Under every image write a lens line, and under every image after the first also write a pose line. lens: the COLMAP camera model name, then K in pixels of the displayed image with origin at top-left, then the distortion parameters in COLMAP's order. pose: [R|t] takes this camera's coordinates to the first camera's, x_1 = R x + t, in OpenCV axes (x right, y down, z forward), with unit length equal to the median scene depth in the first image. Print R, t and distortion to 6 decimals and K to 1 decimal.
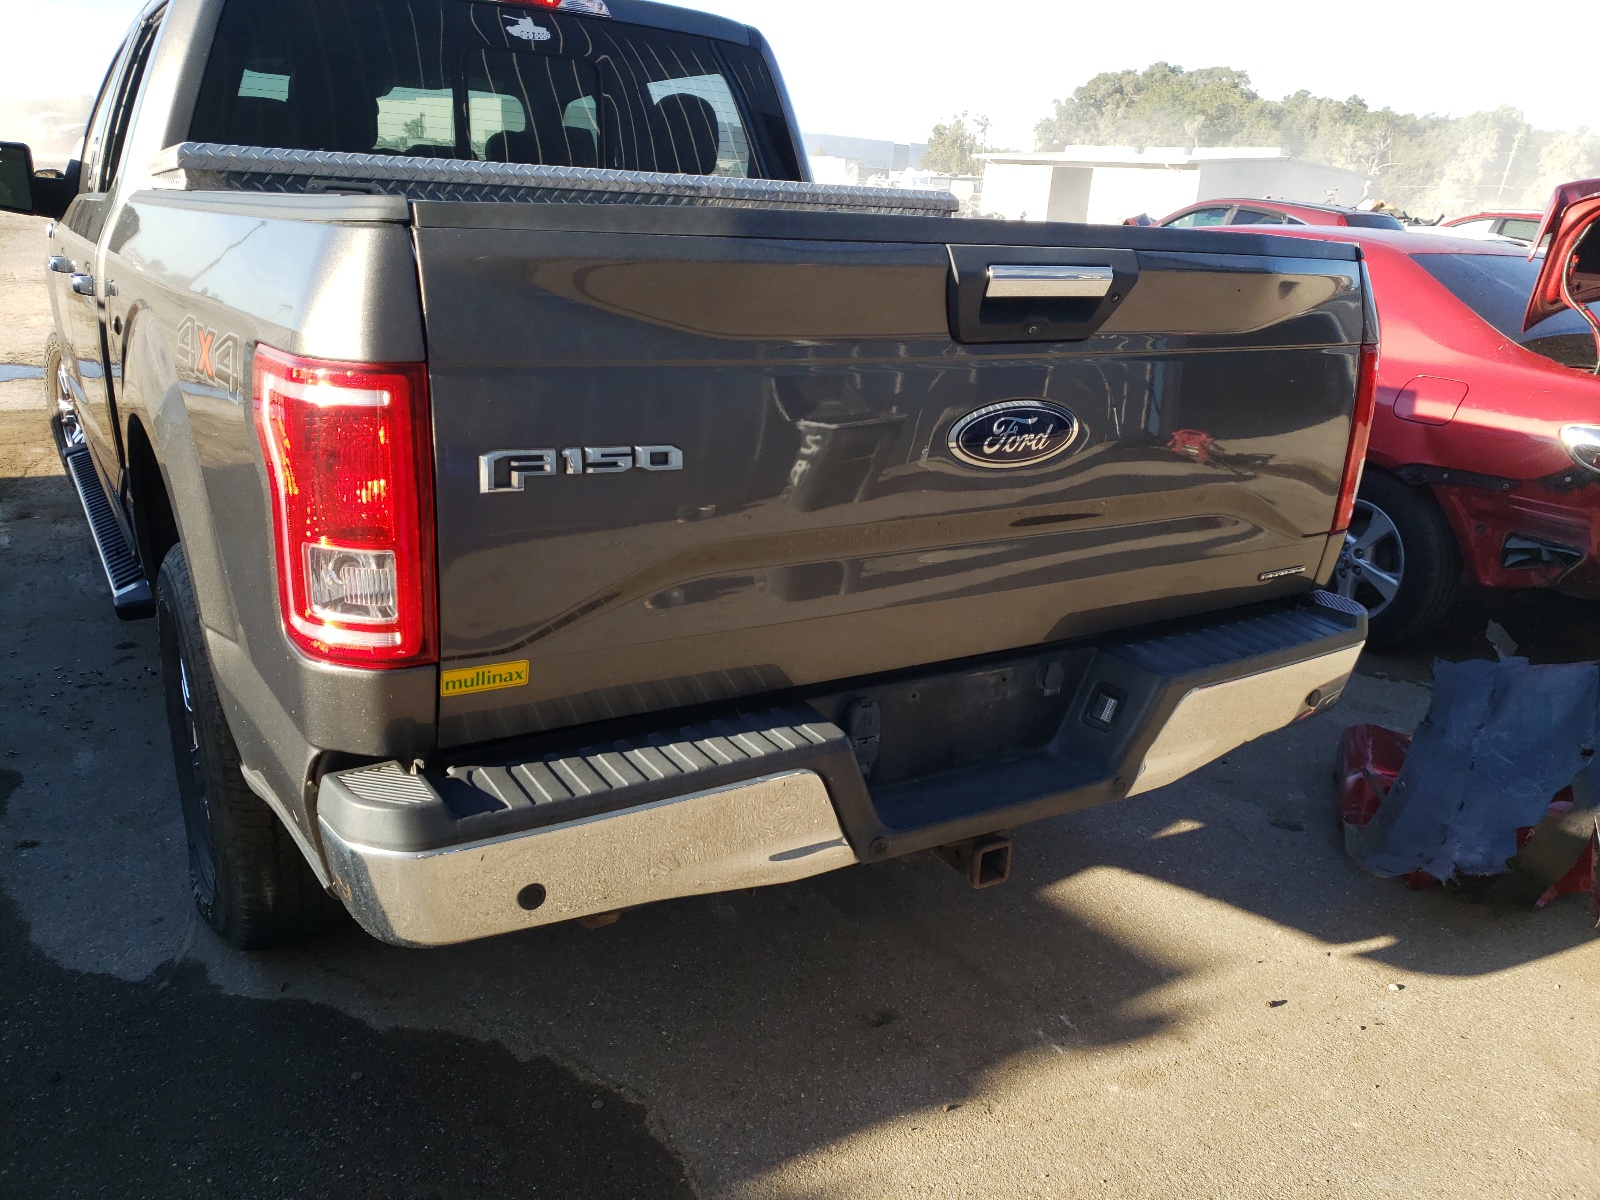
lens RADIAL K [[1206.4, 0, 804.2], [0, 1206.4, 610.7], [0, 0, 1]] dist [0.030569, -0.000758]
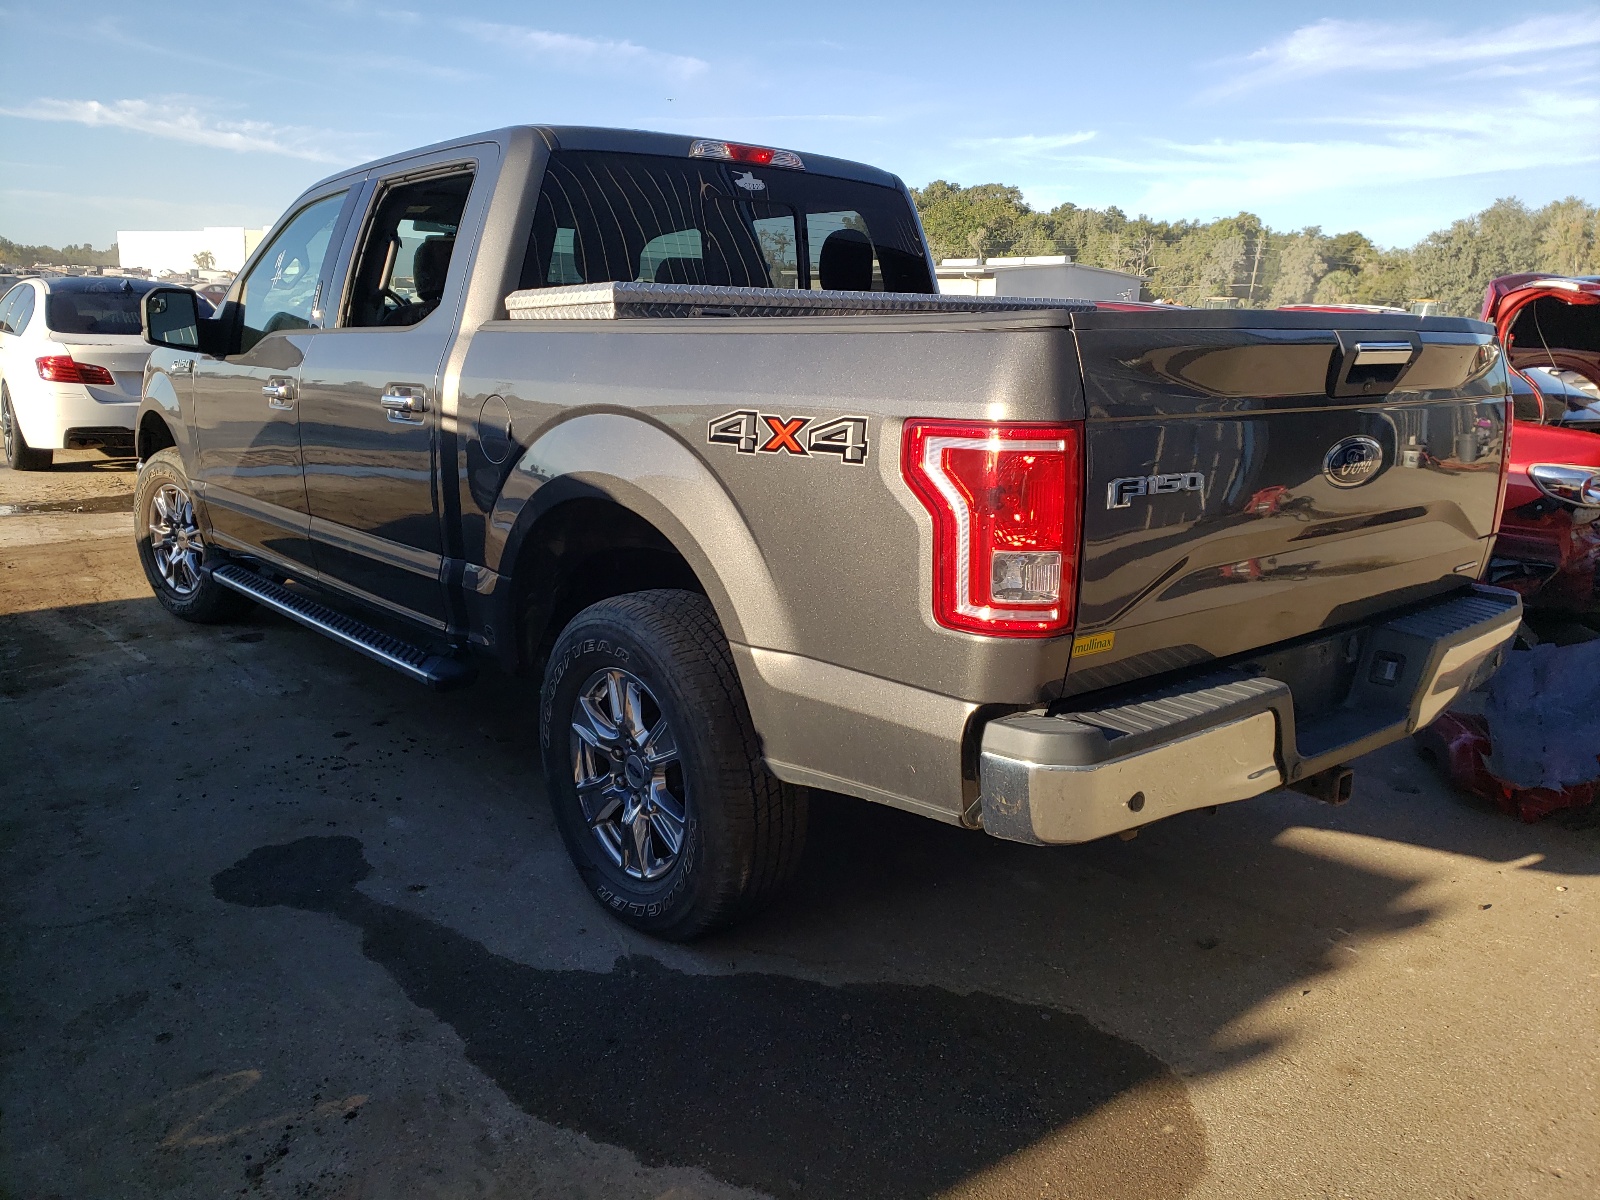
lens RADIAL K [[1212.8, 0, 794.4], [0, 1212.8, 597.2], [0, 0, 1]] dist [0.073507, -0.119749]
pose [[0.988776, -0.065988, 0.134041, -0.603660], [0.078878, 0.992514, -0.093245, 0.080852], [-0.126884, 0.102771, 0.986579, -0.264245]]
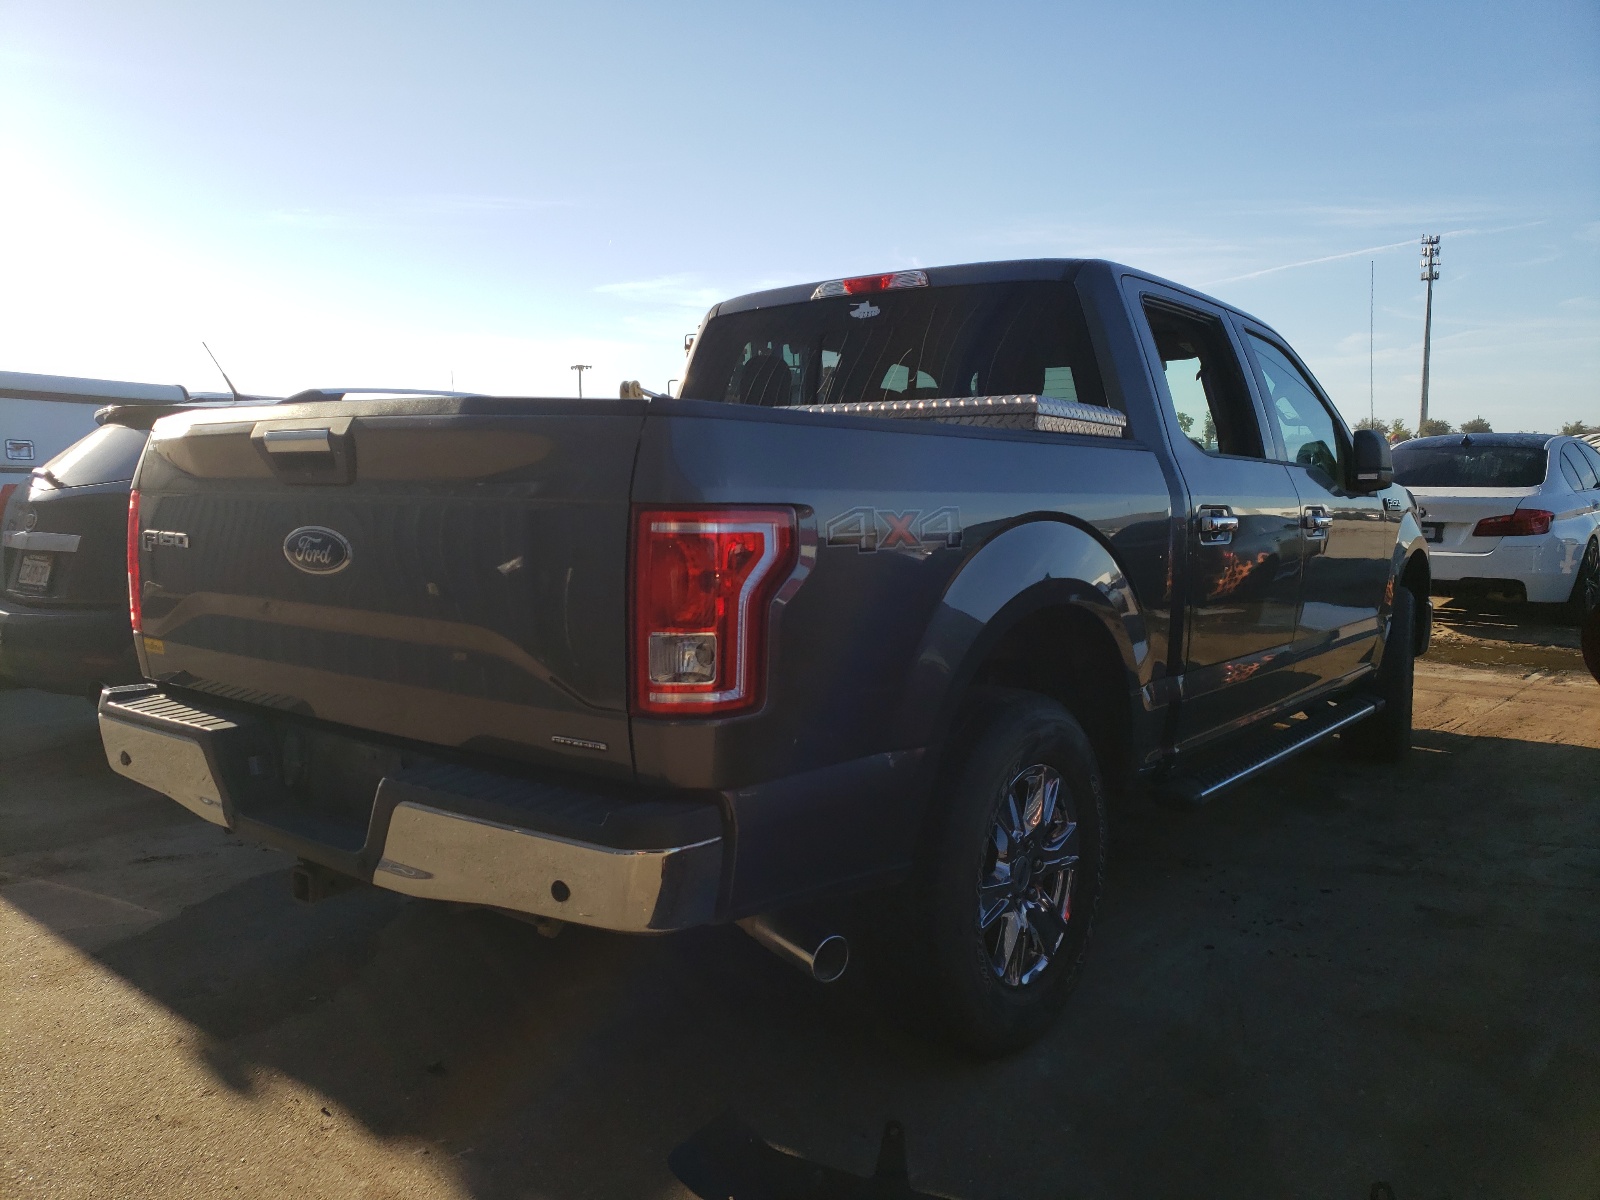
lens RADIAL K [[1212.8, 0, 794.4], [0, 1212.8, 597.2], [0, 0, 1]] dist [0.073507, -0.119749]
pose [[0.348943, 0.034786, -0.936498, 1.535421], [-0.274025, 0.959423, -0.066465, -0.138679], [0.896186, 0.279817, 0.344316, 0.938832]]
